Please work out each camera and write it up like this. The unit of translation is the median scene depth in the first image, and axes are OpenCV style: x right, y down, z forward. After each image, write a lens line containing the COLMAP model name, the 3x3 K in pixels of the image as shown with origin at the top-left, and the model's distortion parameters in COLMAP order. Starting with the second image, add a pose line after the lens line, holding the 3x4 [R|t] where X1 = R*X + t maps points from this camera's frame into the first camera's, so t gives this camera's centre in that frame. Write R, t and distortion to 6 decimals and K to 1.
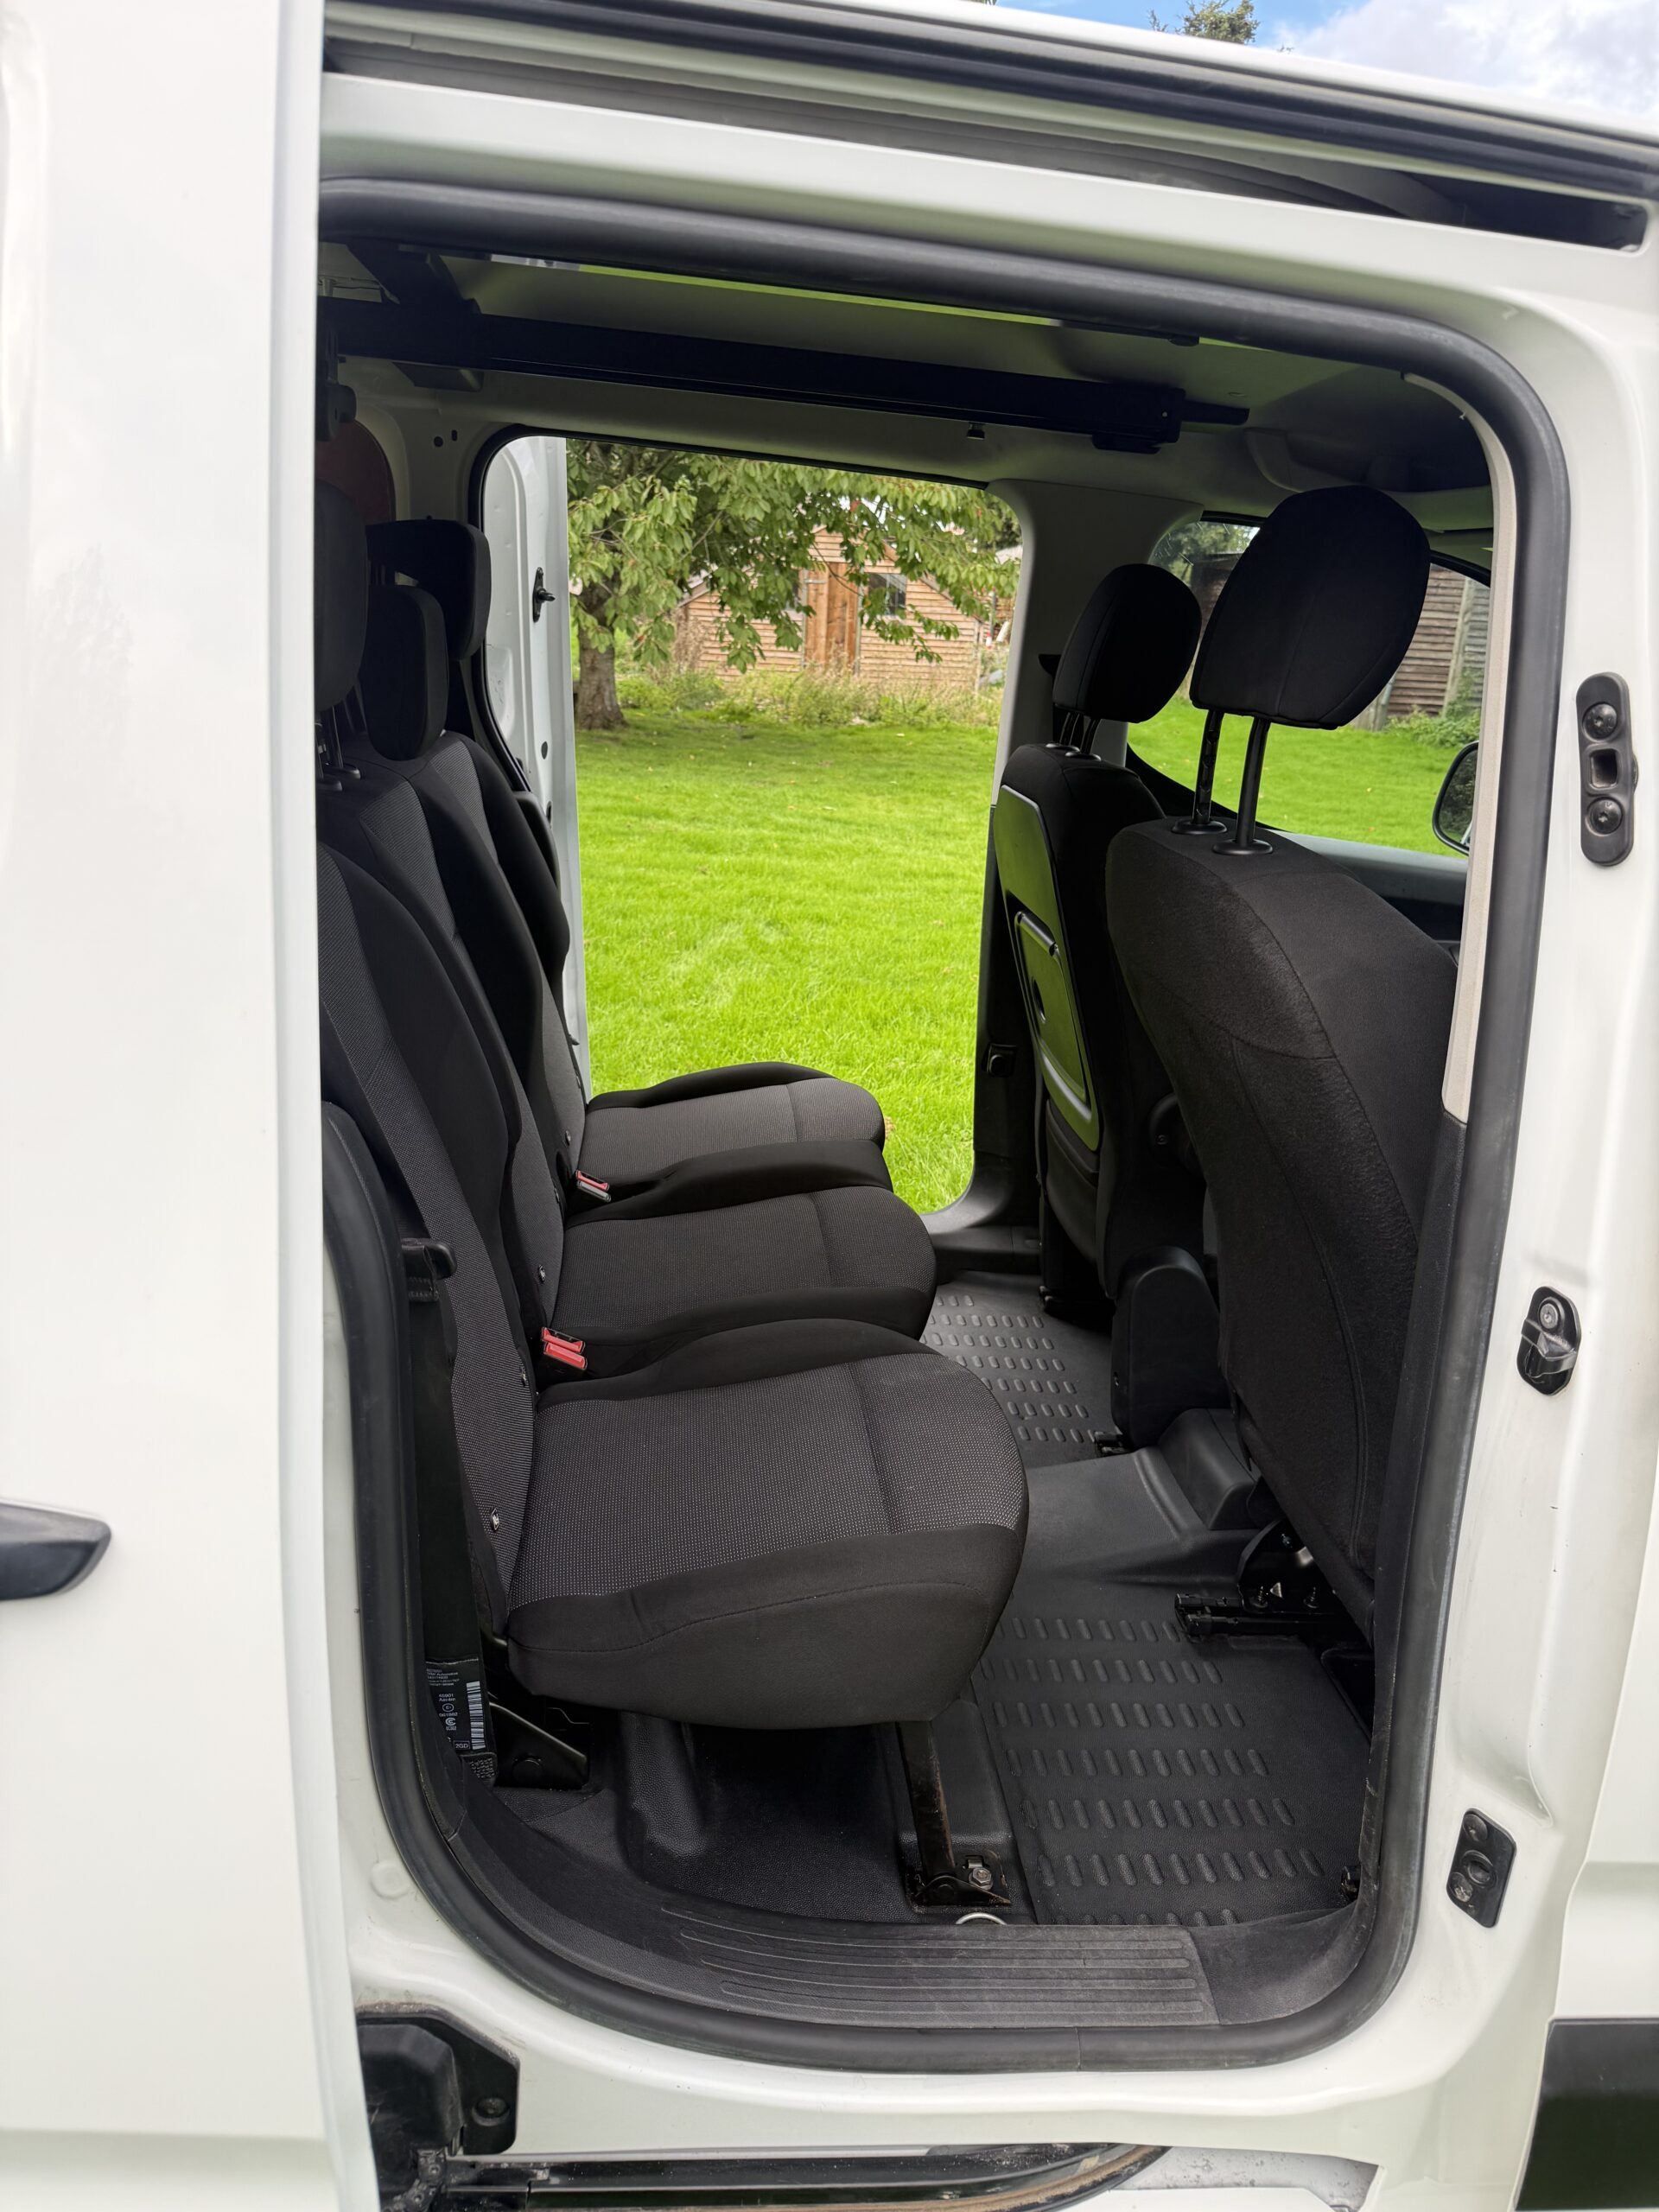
lens RADIAL K [[1542.3, 0, 829.5], [0, 1542.3, 1106.0], [0, 0, 1]] dist [0.059738, -0.077004]
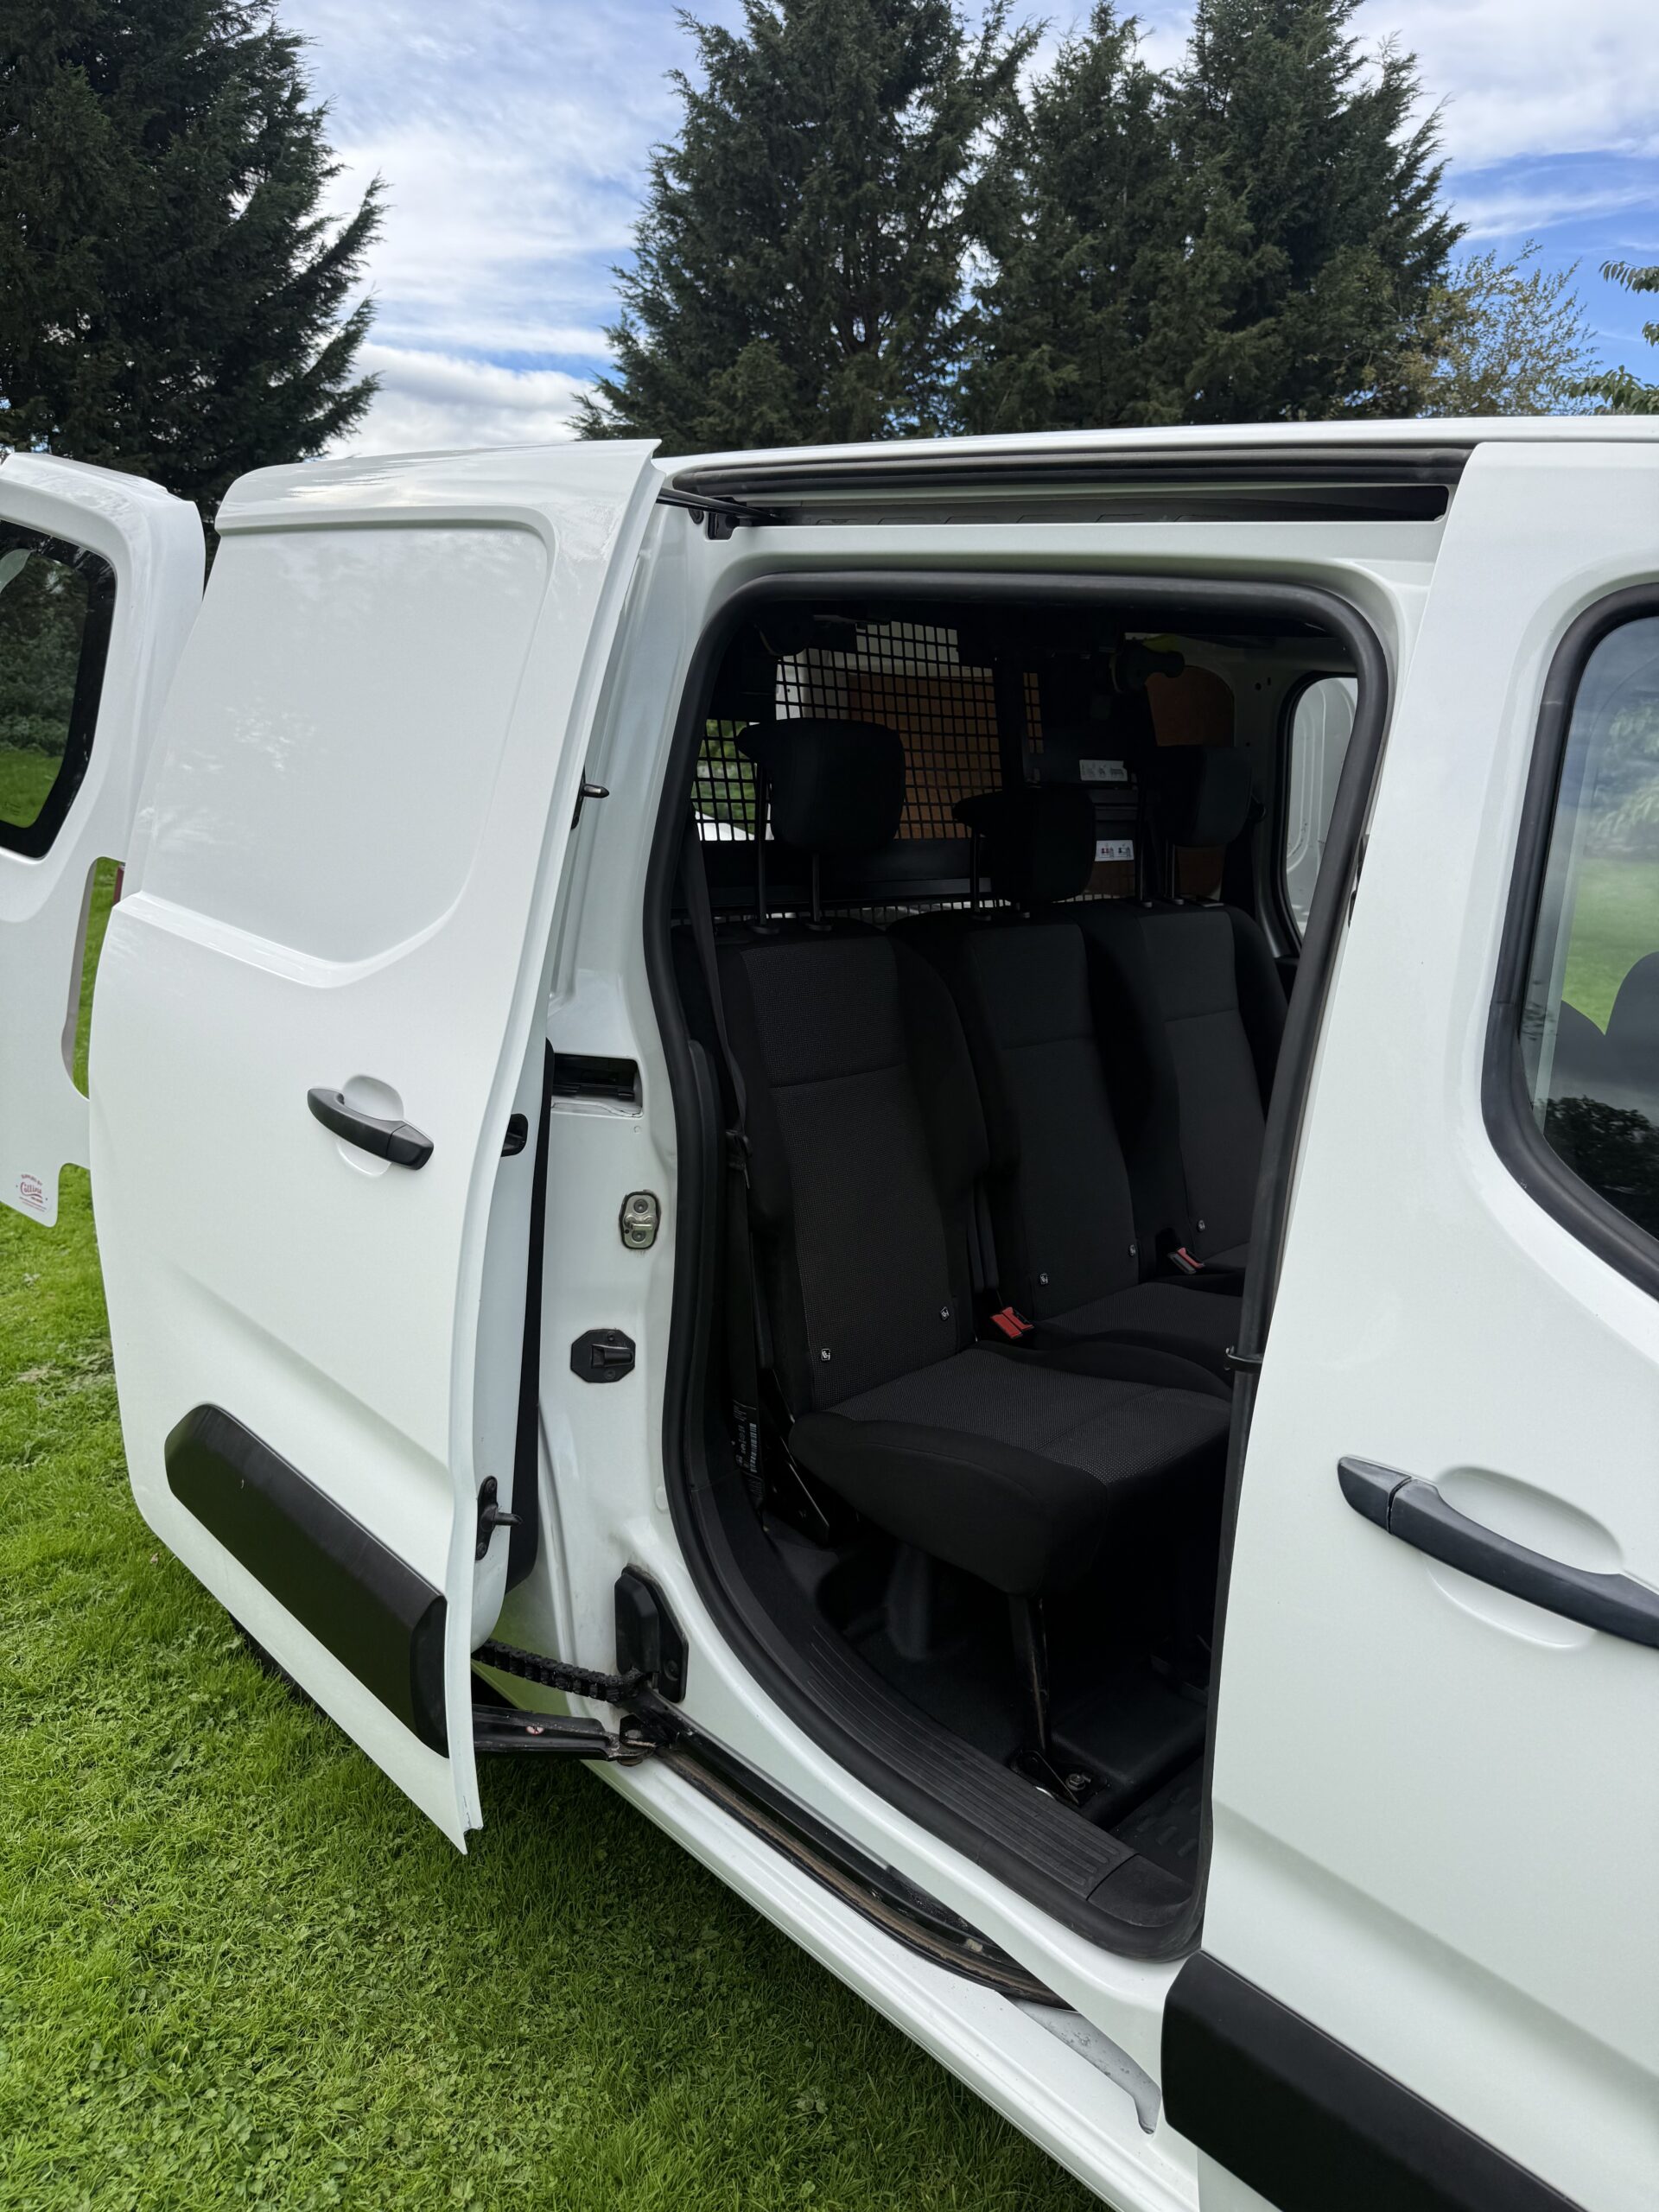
lens RADIAL K [[1542.3, 0, 829.5], [0, 1542.3, 1106.0], [0, 0, 1]] dist [0.059738, -0.077004]
pose [[0.672030, 0.159270, -0.723194, 0.101768], [-0.257131, 0.966022, -0.026191, 0.007370], [0.694450, 0.203556, 0.690148, -0.013898]]
